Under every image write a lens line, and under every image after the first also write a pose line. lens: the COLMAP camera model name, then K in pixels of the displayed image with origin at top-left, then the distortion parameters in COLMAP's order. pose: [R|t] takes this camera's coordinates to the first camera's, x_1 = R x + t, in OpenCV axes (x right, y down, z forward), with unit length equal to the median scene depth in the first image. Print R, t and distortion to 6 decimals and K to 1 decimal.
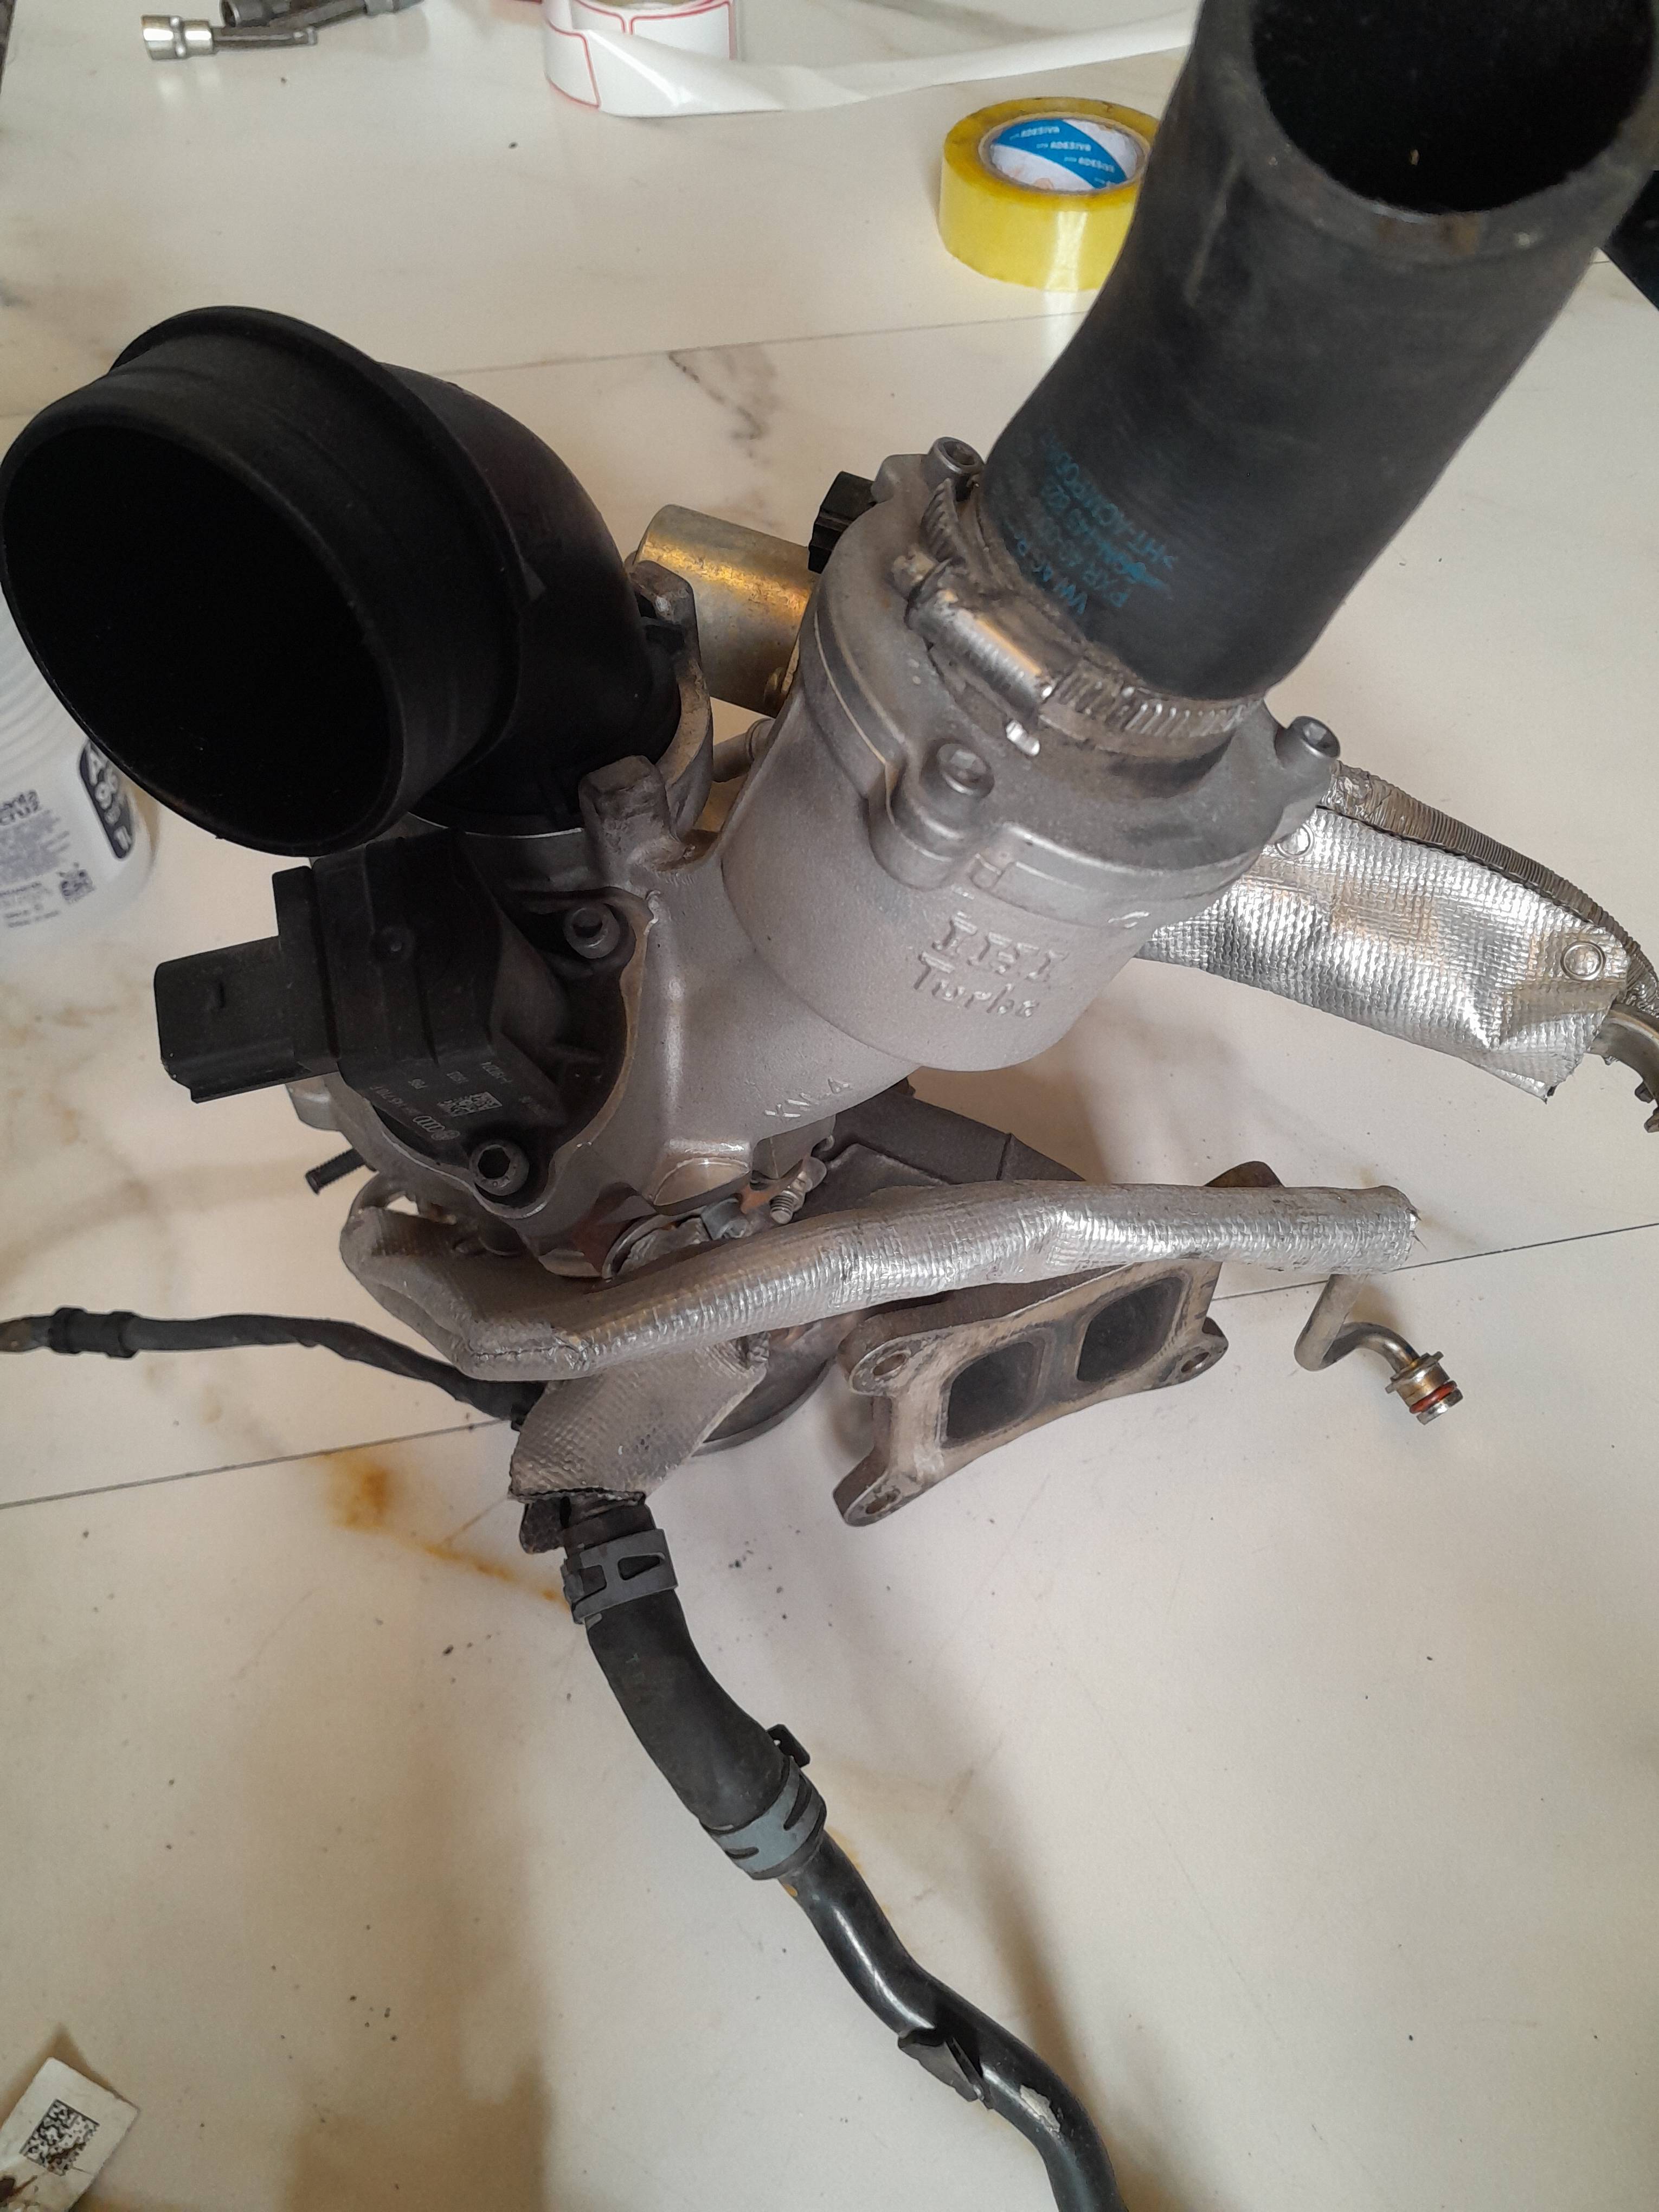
lens RADIAL K [[1753.8, 0, 829.5], [0, 1753.8, 1106.0], [0, 0, 1]] dist [-0.069761, 0.002026]
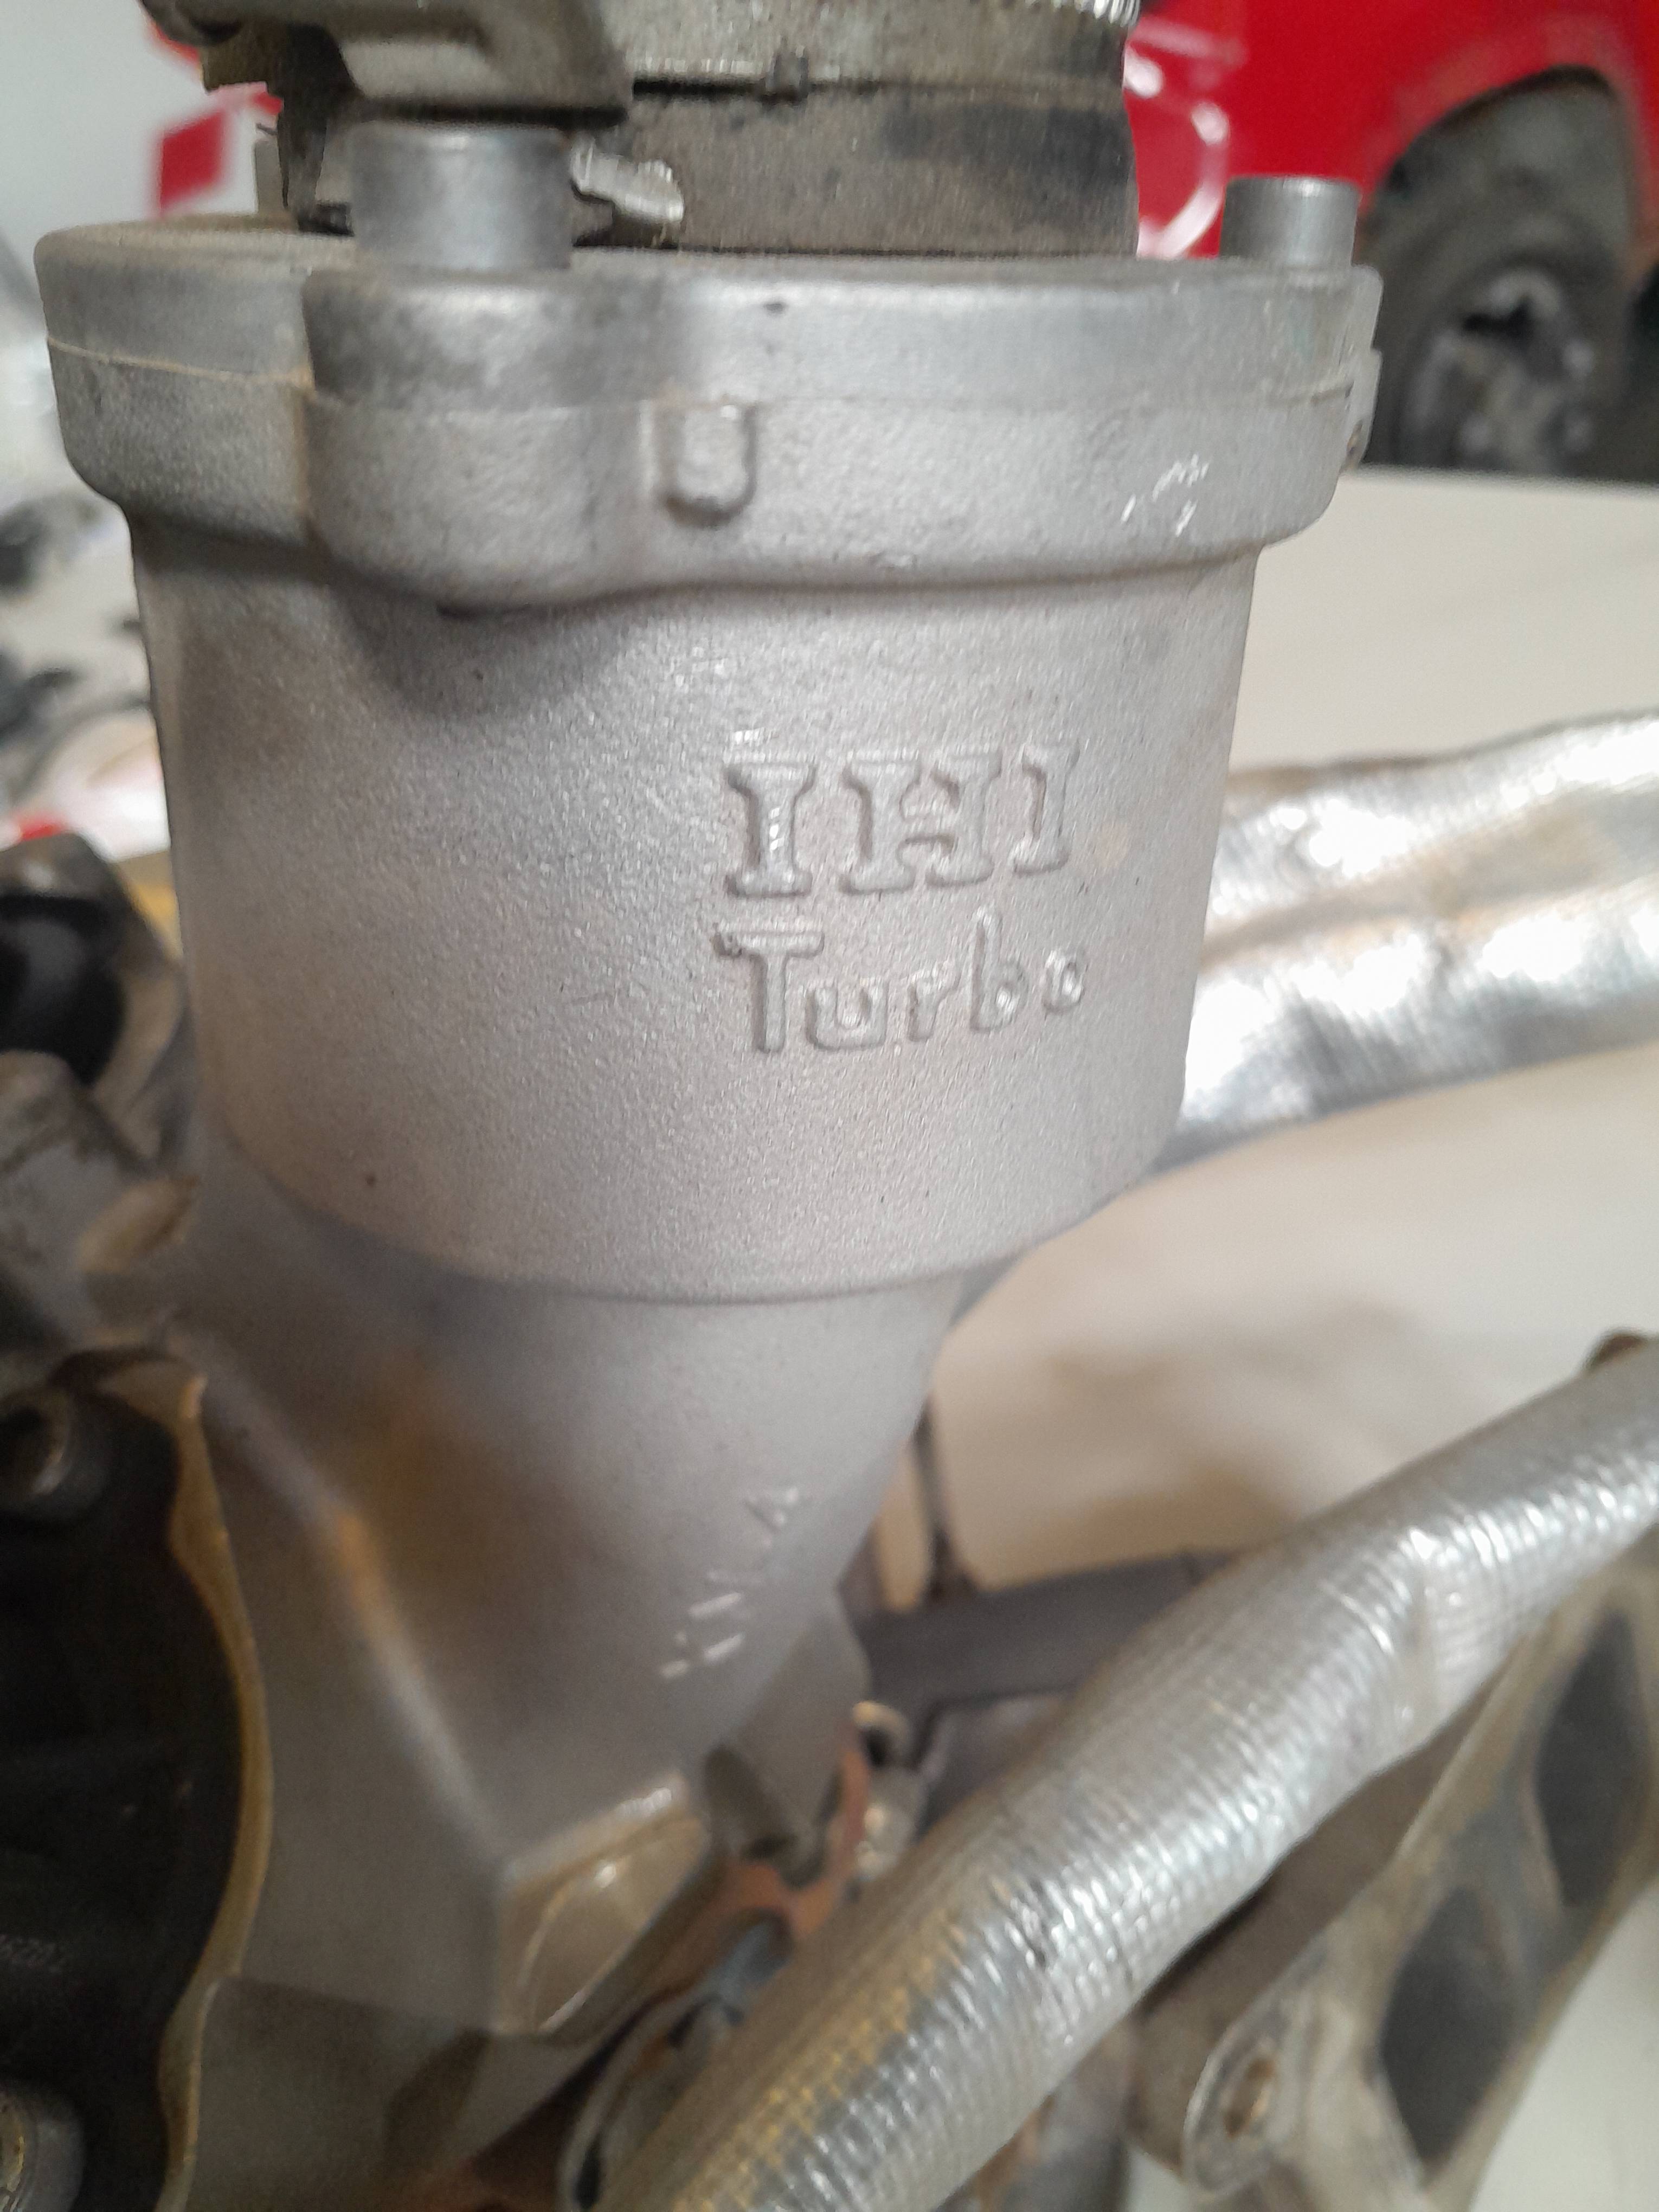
lens RADIAL K [[1753.8, 0, 829.5], [0, 1753.8, 1106.0], [0, 0, 1]] dist [-0.069761, 0.002026]
pose [[0.869201, -0.478923, 0.122975, 0.010736], [0.488217, 0.791868, -0.366864, 0.064624], [0.078320, 0.378917, 0.922110, 0.573686]]
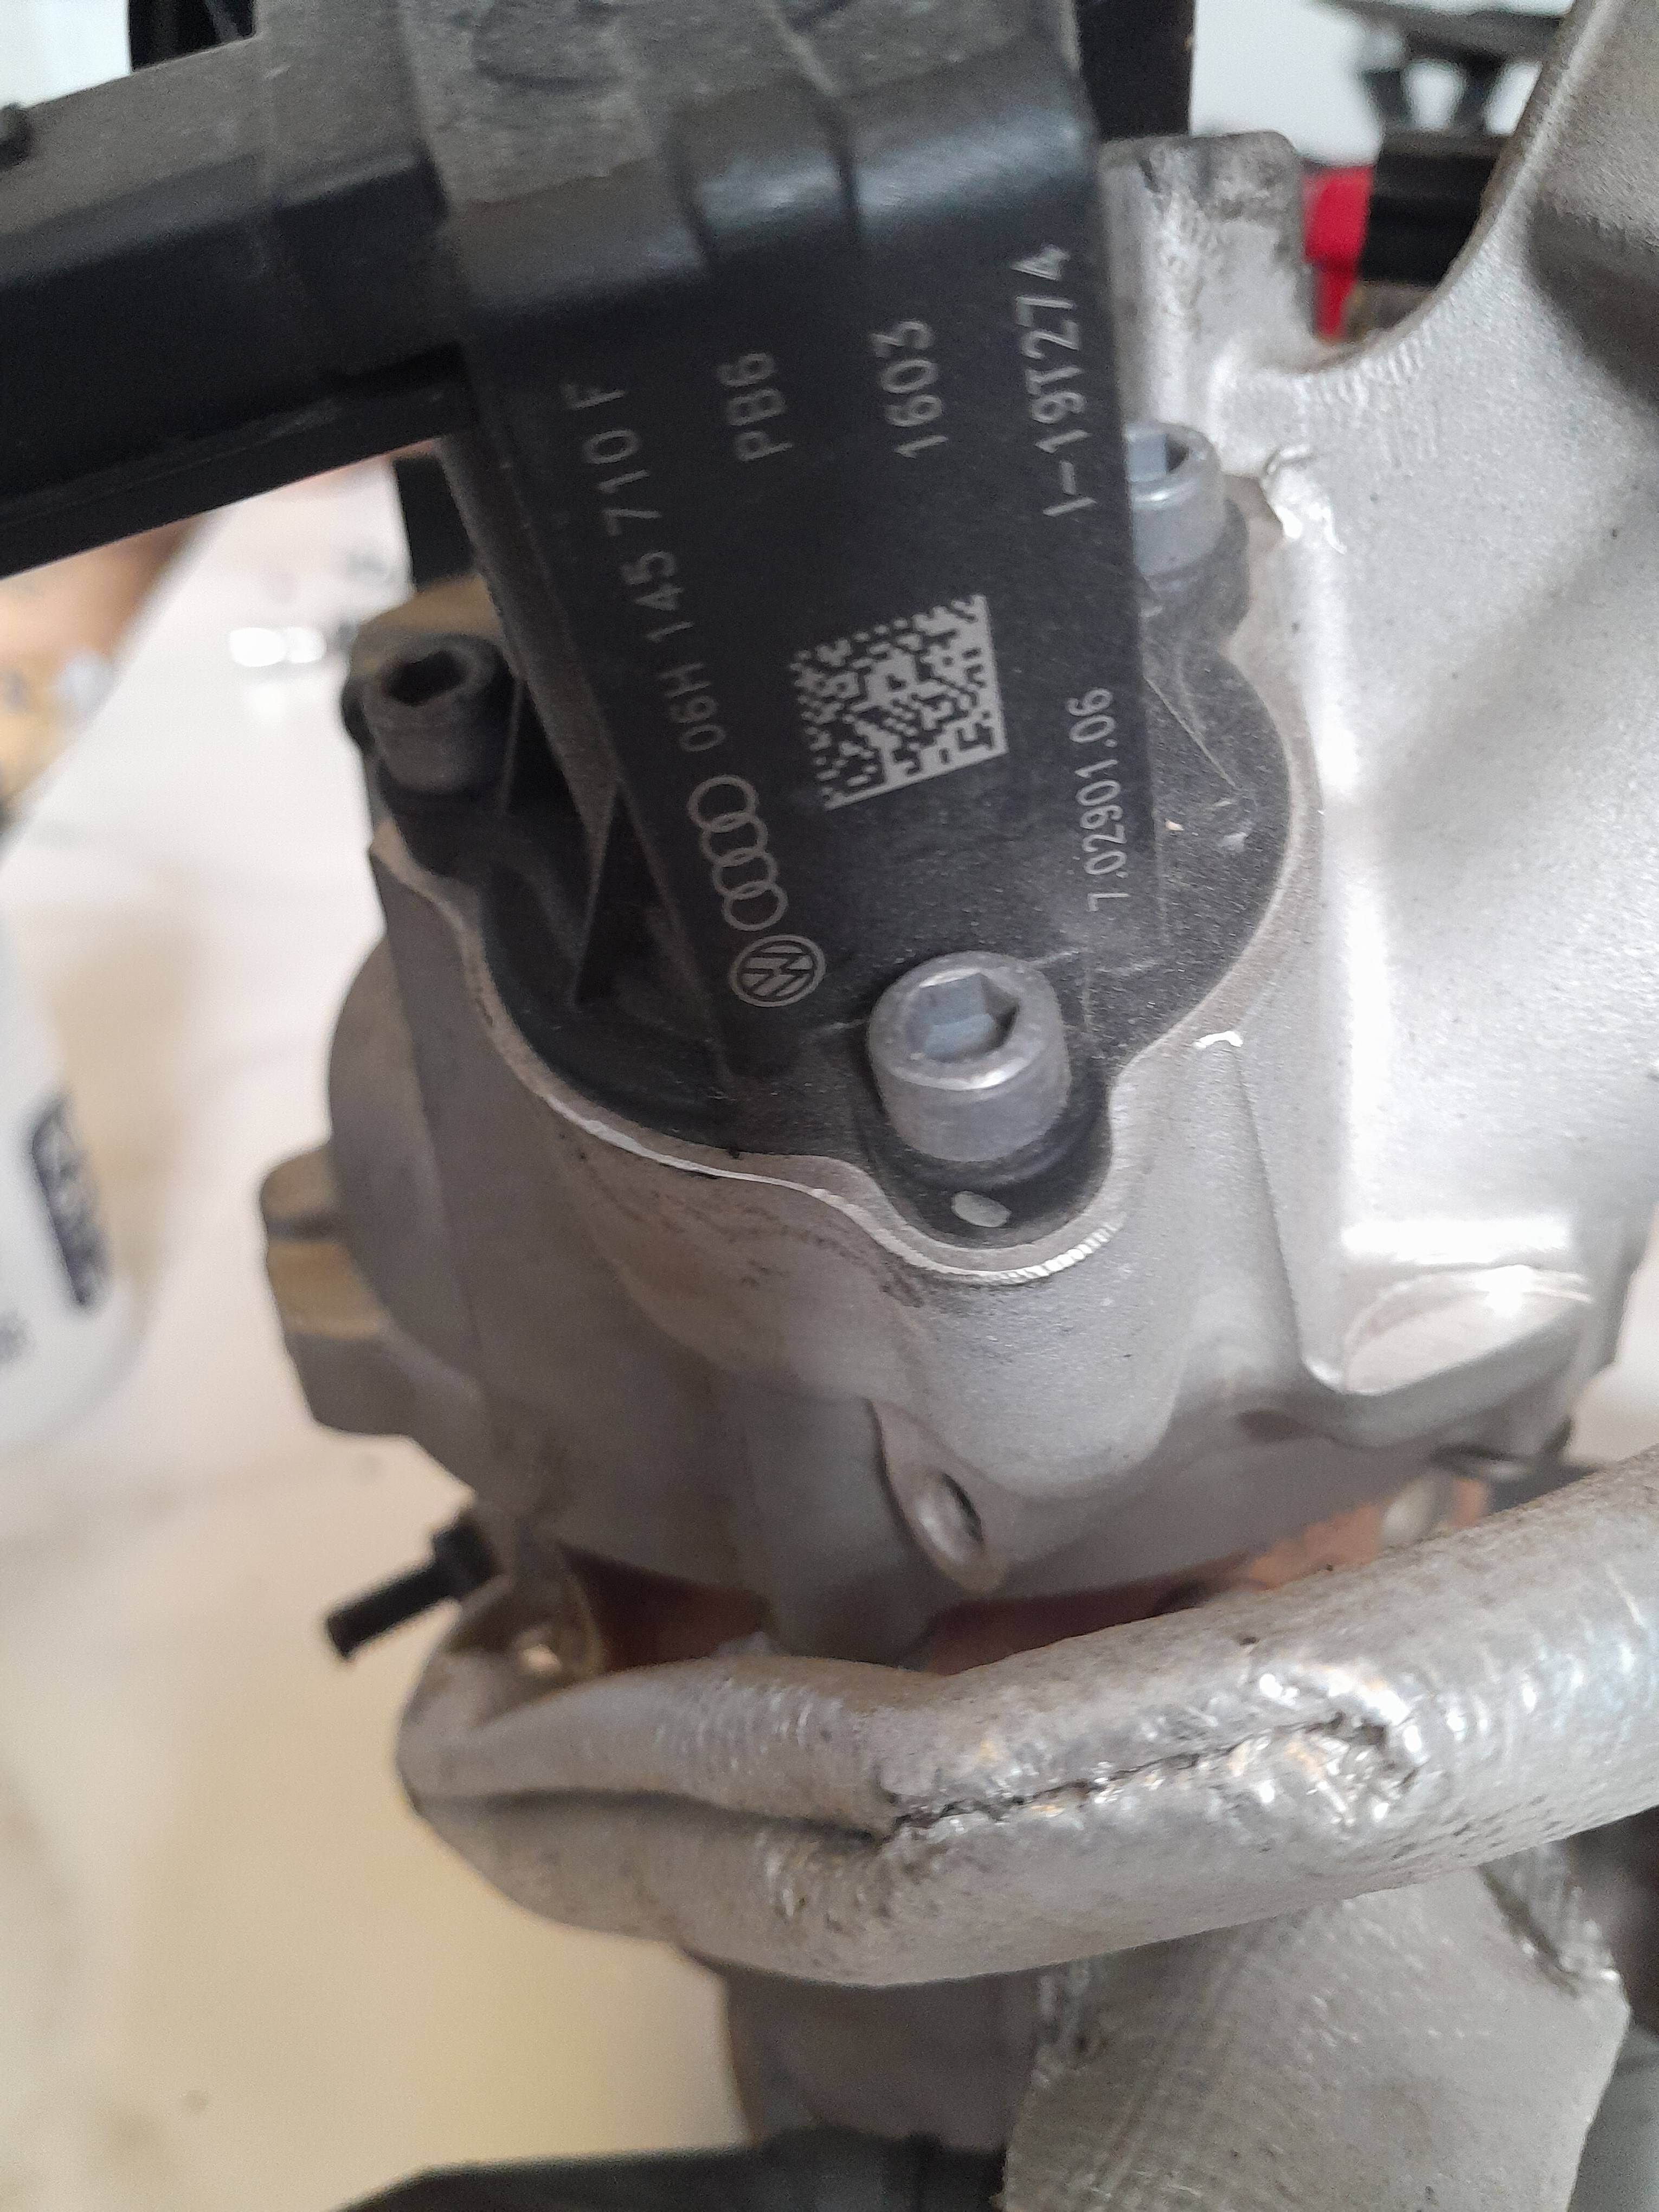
lens RADIAL K [[1753.8, 0, 829.5], [0, 1753.8, 1106.0], [0, 0, 1]] dist [-0.069761, 0.002026]
pose [[0.996728, -0.076365, -0.026481, -0.183679], [0.056594, 0.893296, -0.445892, 0.147715], [0.057706, 0.442934, 0.894695, 0.672507]]
